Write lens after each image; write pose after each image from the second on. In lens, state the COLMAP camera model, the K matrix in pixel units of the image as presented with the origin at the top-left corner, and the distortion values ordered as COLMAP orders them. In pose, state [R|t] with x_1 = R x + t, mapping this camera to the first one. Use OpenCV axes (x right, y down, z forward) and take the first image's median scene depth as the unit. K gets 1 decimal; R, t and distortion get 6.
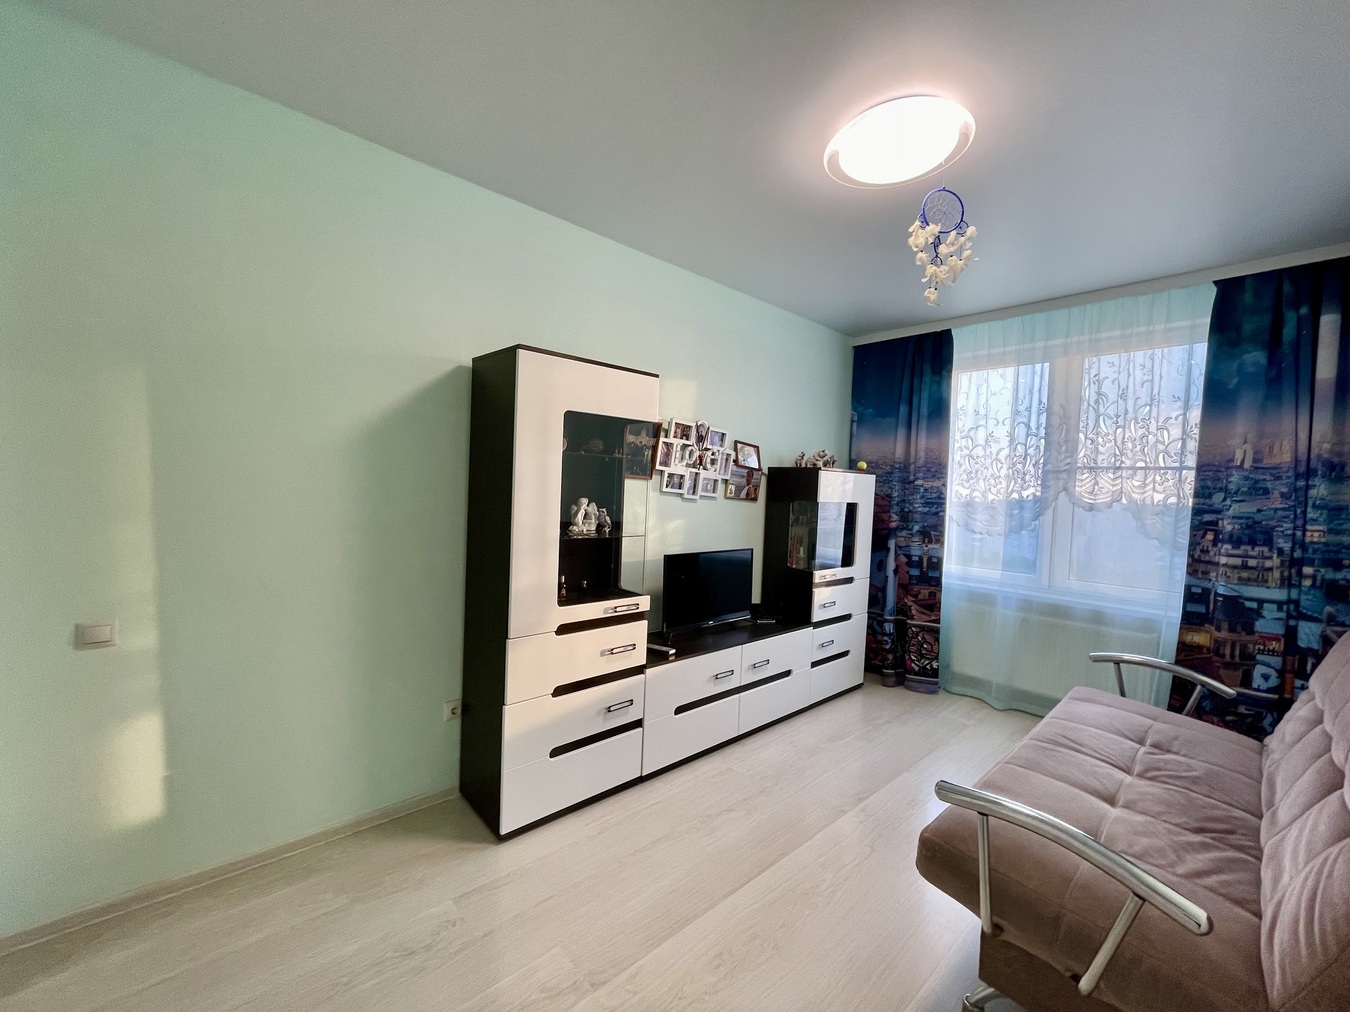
lens RADIAL K [[543.4, 0, 673.7], [0, 543.4, 507.0], [0, 0, 1]] dist [-0.004021, 0.000145]
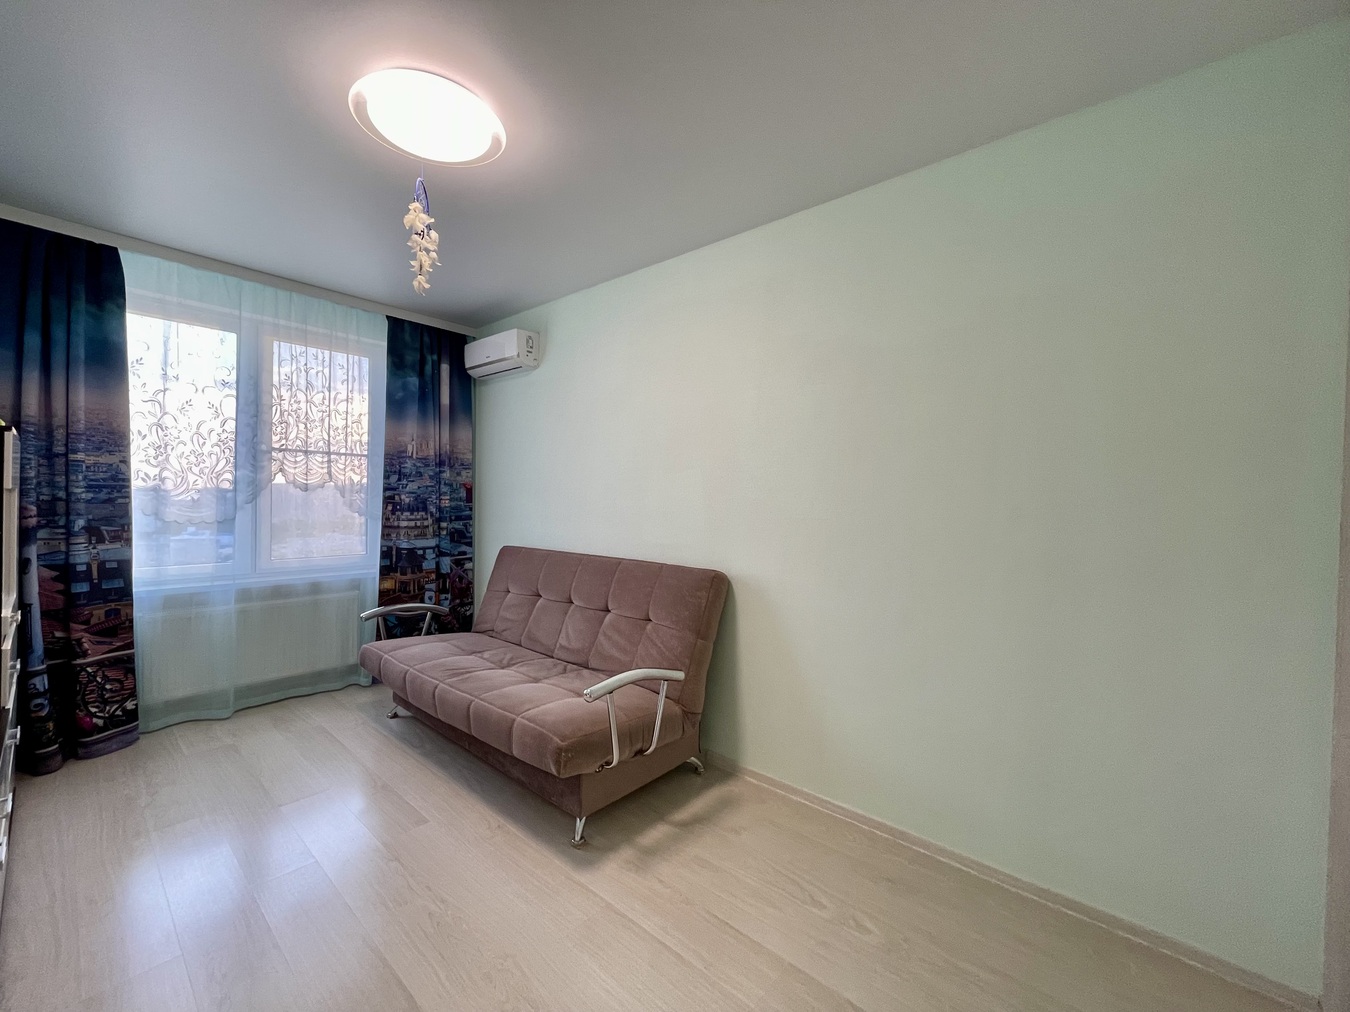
lens RADIAL K [[543.4, 0, 673.7], [0, 543.4, 507.0], [0, 0, 1]] dist [-0.004021, 0.000145]
pose [[-0.118521, -0.057151, 0.991305, -0.403803], [0.011117, 0.998203, 0.058878, -0.017458], [-0.992889, 0.017999, -0.117673, 0.434496]]
